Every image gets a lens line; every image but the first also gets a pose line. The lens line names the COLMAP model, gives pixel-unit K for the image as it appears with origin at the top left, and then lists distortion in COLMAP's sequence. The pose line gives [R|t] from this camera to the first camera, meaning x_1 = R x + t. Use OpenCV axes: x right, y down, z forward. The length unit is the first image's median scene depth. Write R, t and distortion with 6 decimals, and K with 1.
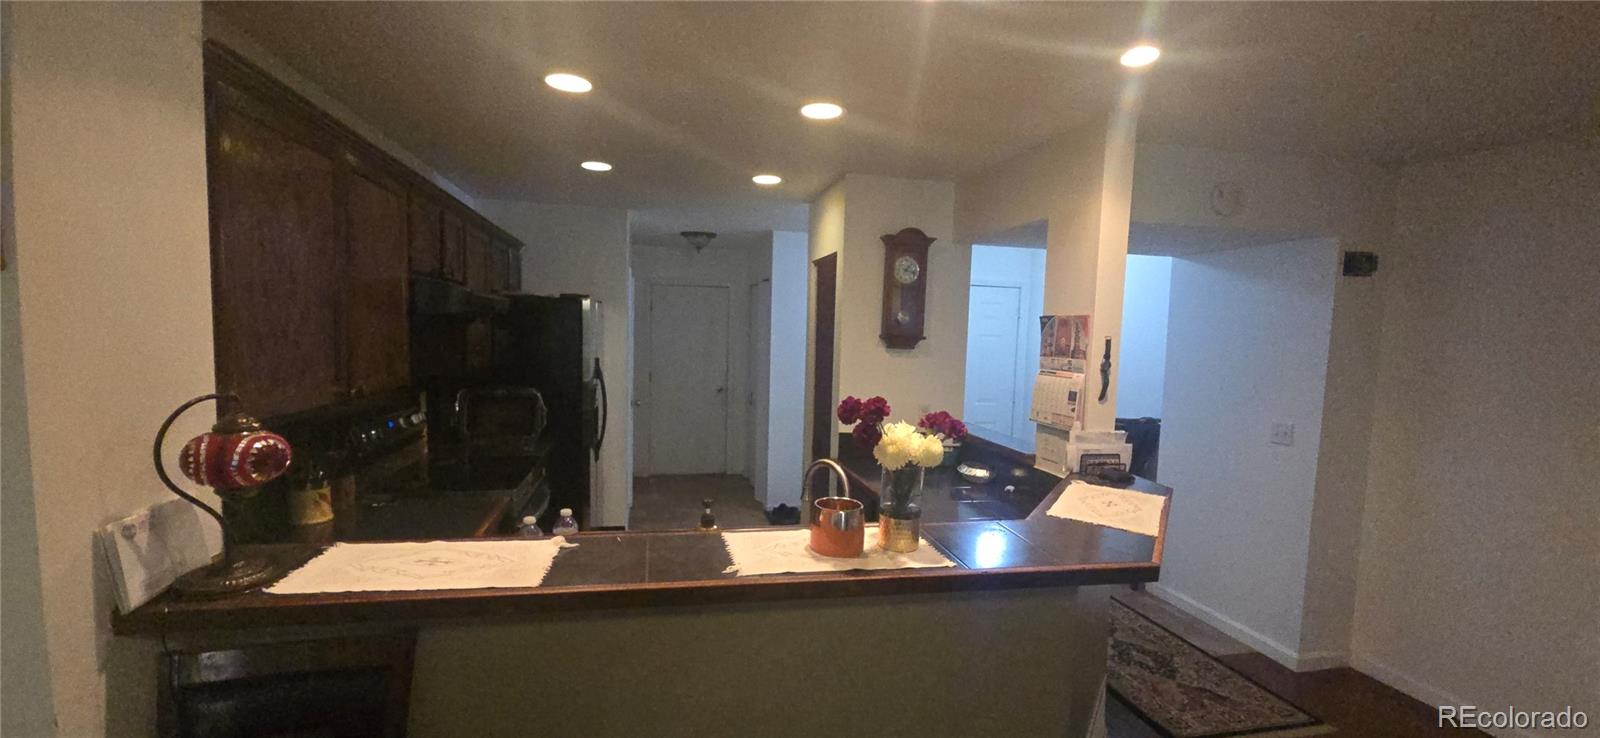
lens RADIAL K [[651.0, 0, 804.3], [0, 651.0, 378.2], [0, 0, 1]] dist [0.009632, -0.007677]
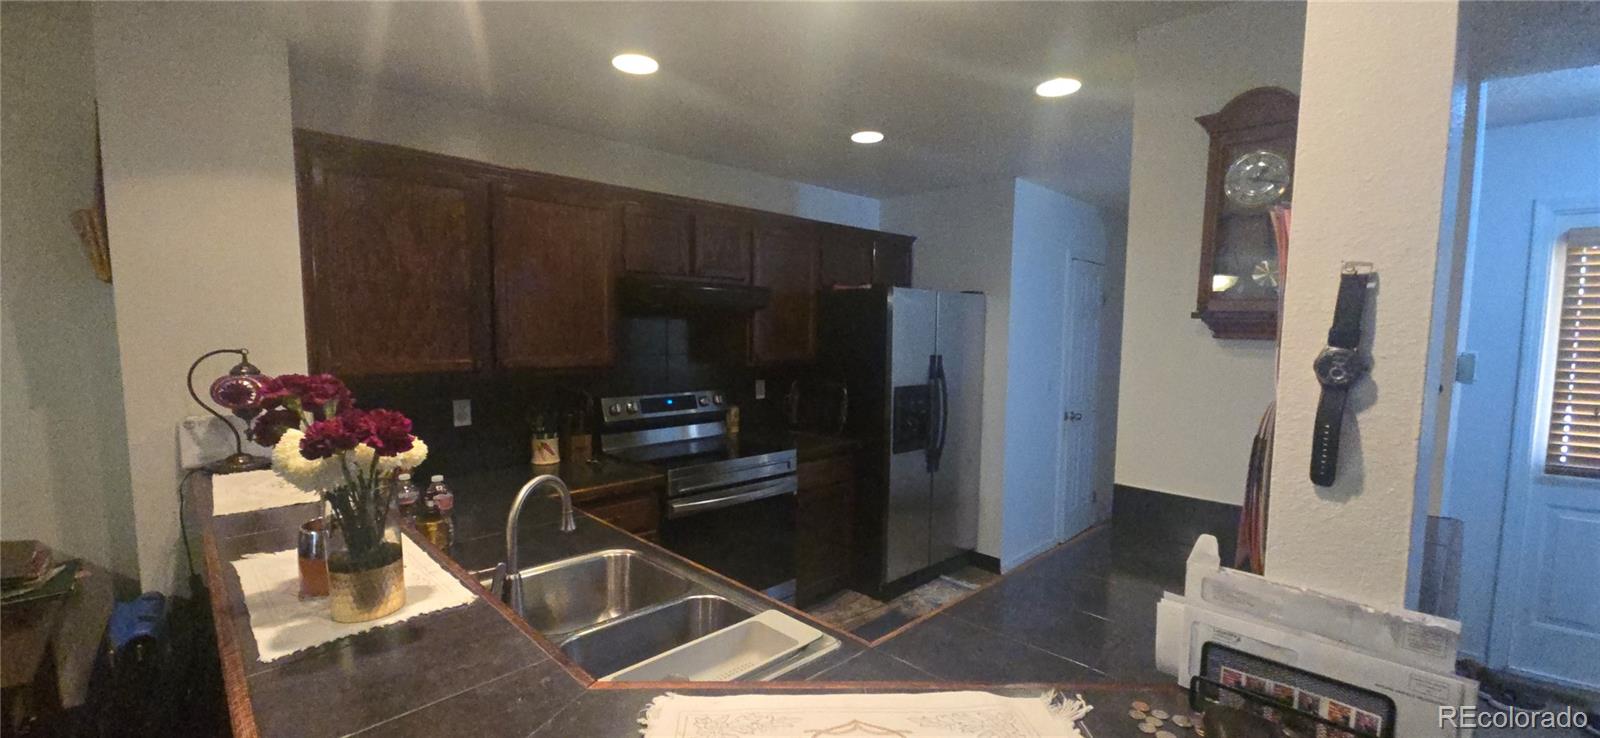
lens RADIAL K [[651.0, 0, 787.0], [0, 651.0, 380.5], [0, 0, 1]] dist [0.009632, -0.007677]
pose [[0.512668, 0.045206, -0.857396, 0.585512], [-0.056148, 0.998241, 0.019059, -0.005048], [0.856749, 0.038370, 0.514304, 0.653406]]
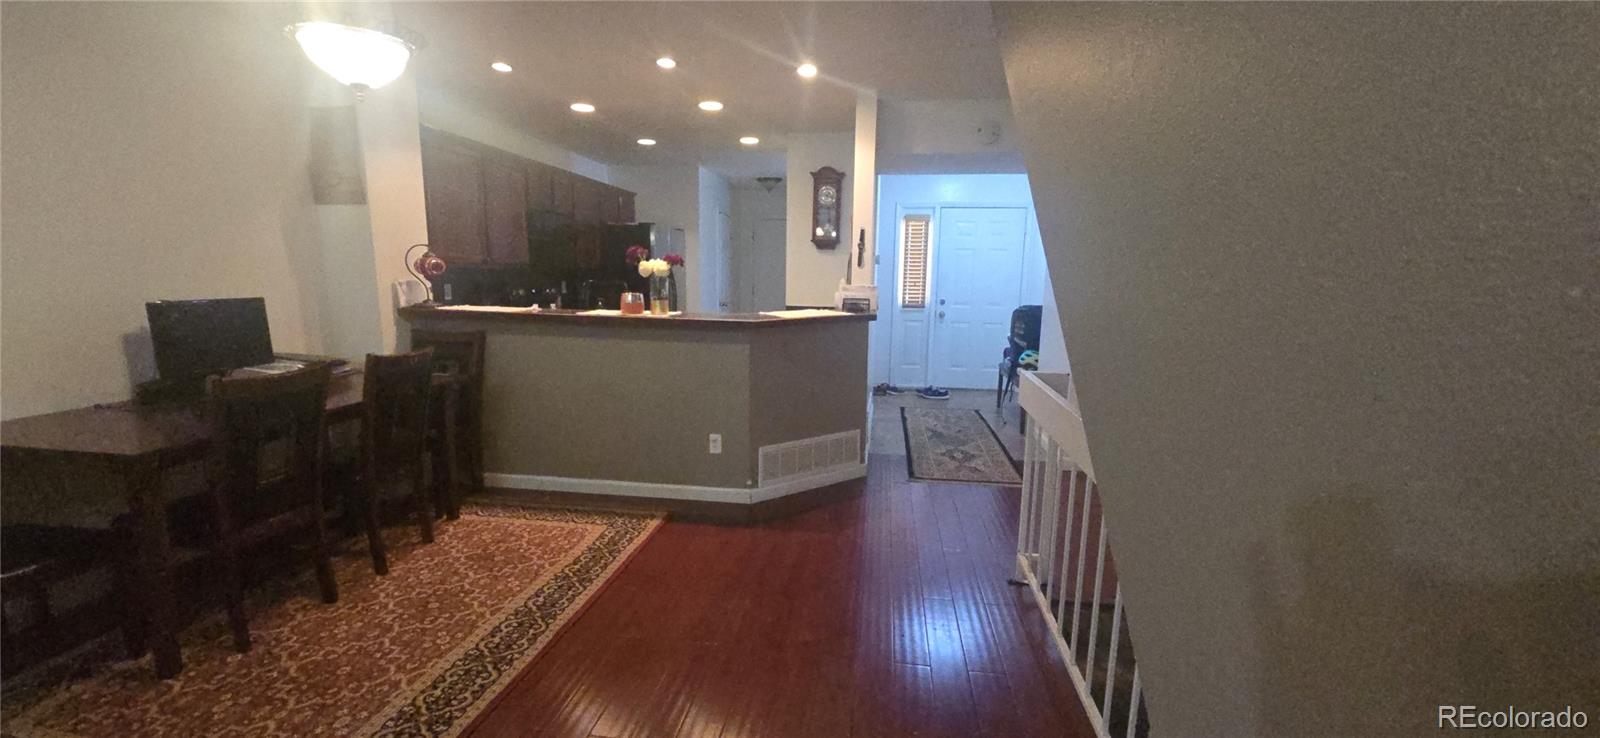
lens RADIAL K [[651.0, 0, 796.5], [0, 651.0, 371.5], [0, 0, 1]] dist [0.009632, -0.007677]
pose [[0.936224, 0.035008, -0.349657, 0.906392], [-0.009942, 0.997266, 0.073227, 0.184657], [0.351264, -0.065081, 0.934012, -0.636926]]
